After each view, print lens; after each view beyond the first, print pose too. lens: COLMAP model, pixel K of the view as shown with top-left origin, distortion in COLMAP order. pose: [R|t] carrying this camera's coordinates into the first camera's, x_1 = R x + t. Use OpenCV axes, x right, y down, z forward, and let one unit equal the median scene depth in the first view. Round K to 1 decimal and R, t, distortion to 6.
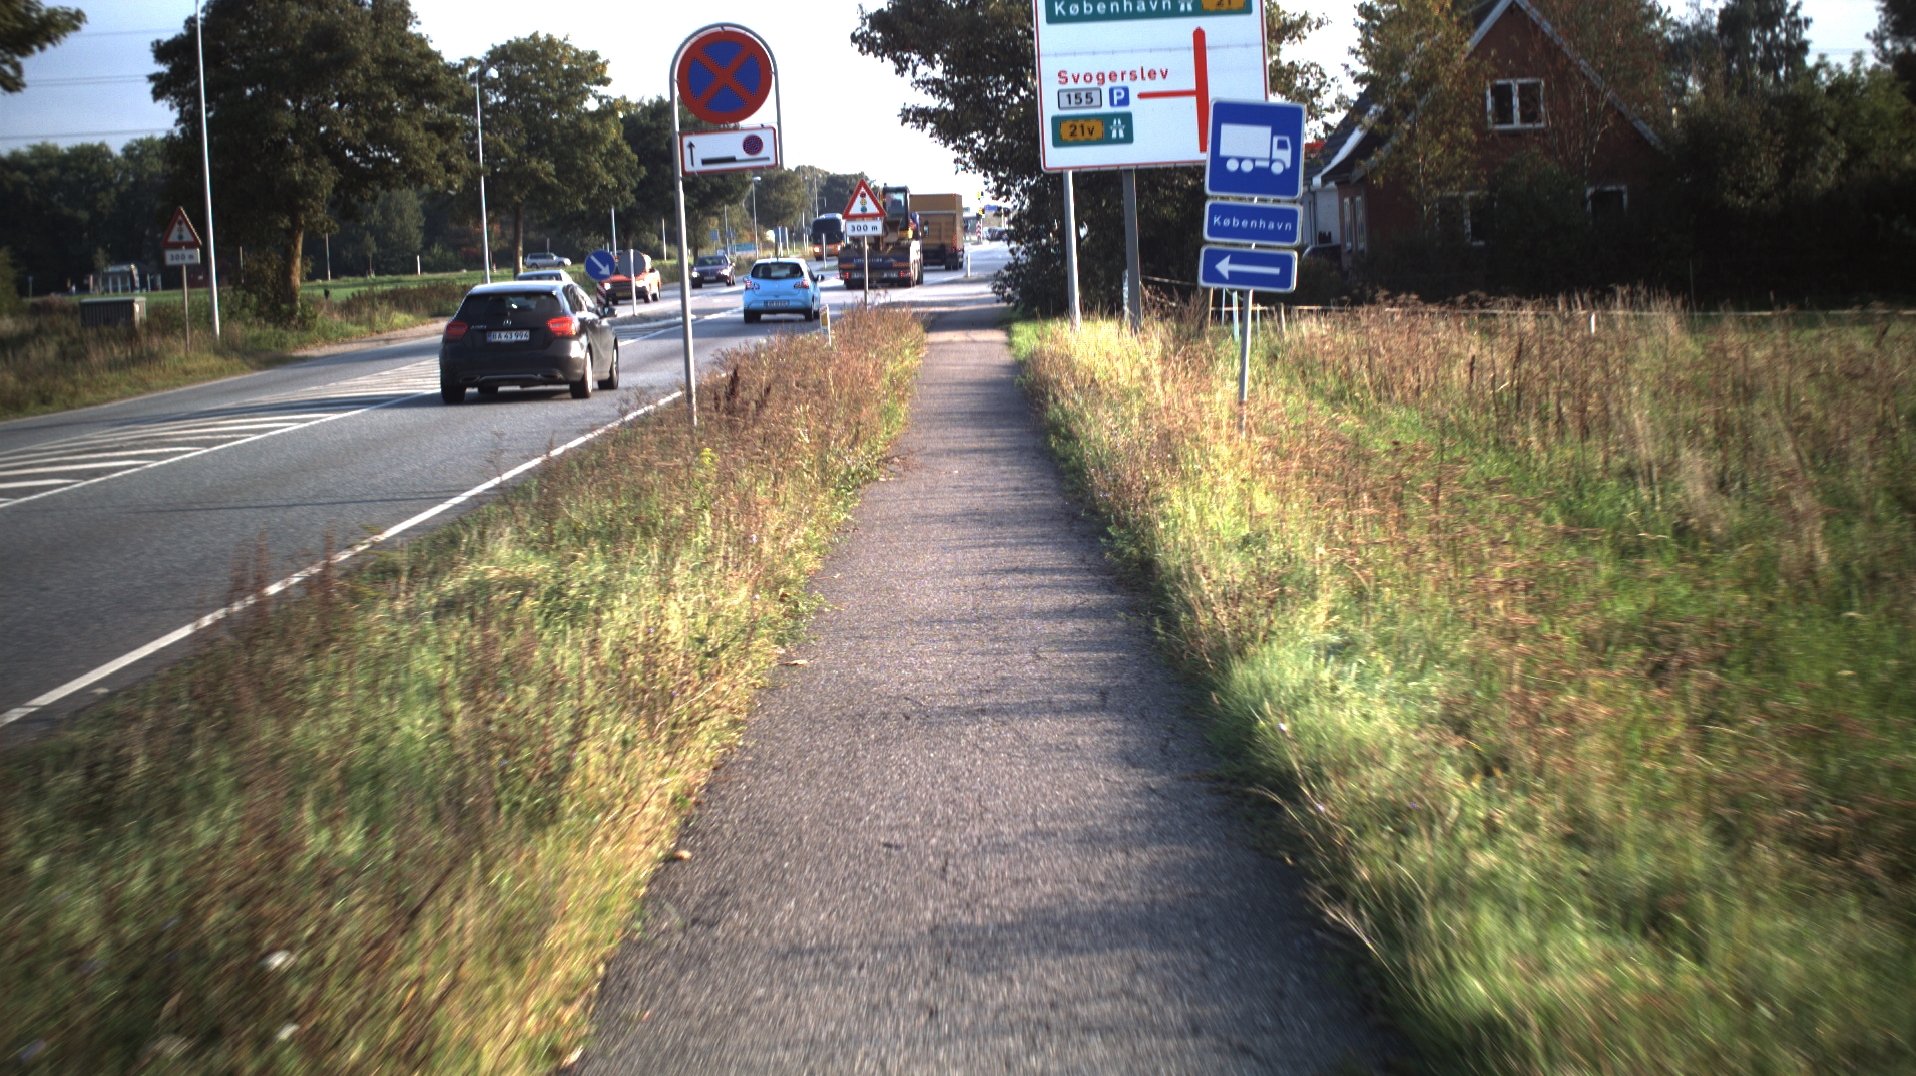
lens RADIAL K [[3396.9, 0, 958.0], [0, 3396.9, 538.0], [0, 0, 1]] dist [-0.265293, 0.243283]
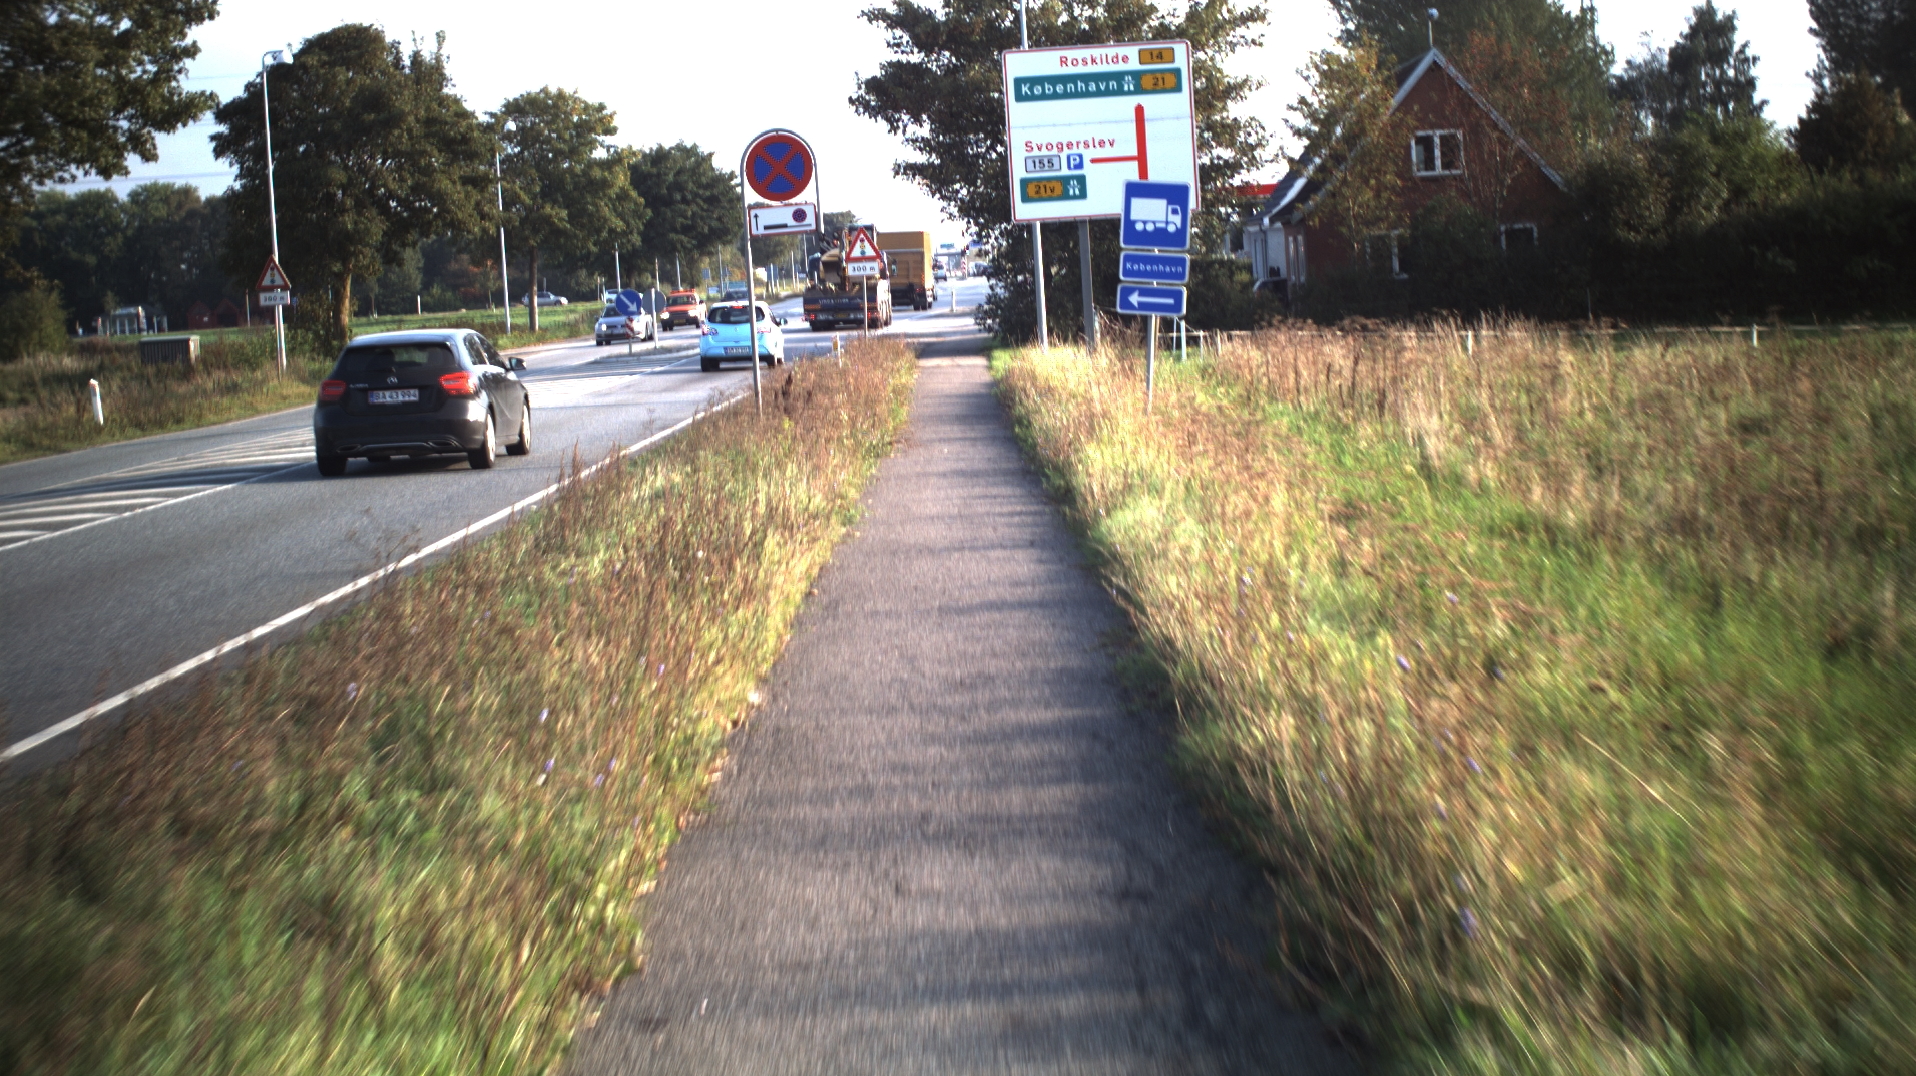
lens RADIAL K [[3396.9, 0, 958.0], [0, 3396.9, 538.0], [0, 0, 1]] dist [-0.265293, 0.243283]
pose [[0.999946, -0.009799, 0.003594, -0.000328], [0.009836, 0.999898, -0.010379, 0.011425], [-0.003492, 0.010414, 0.999940, -0.139905]]
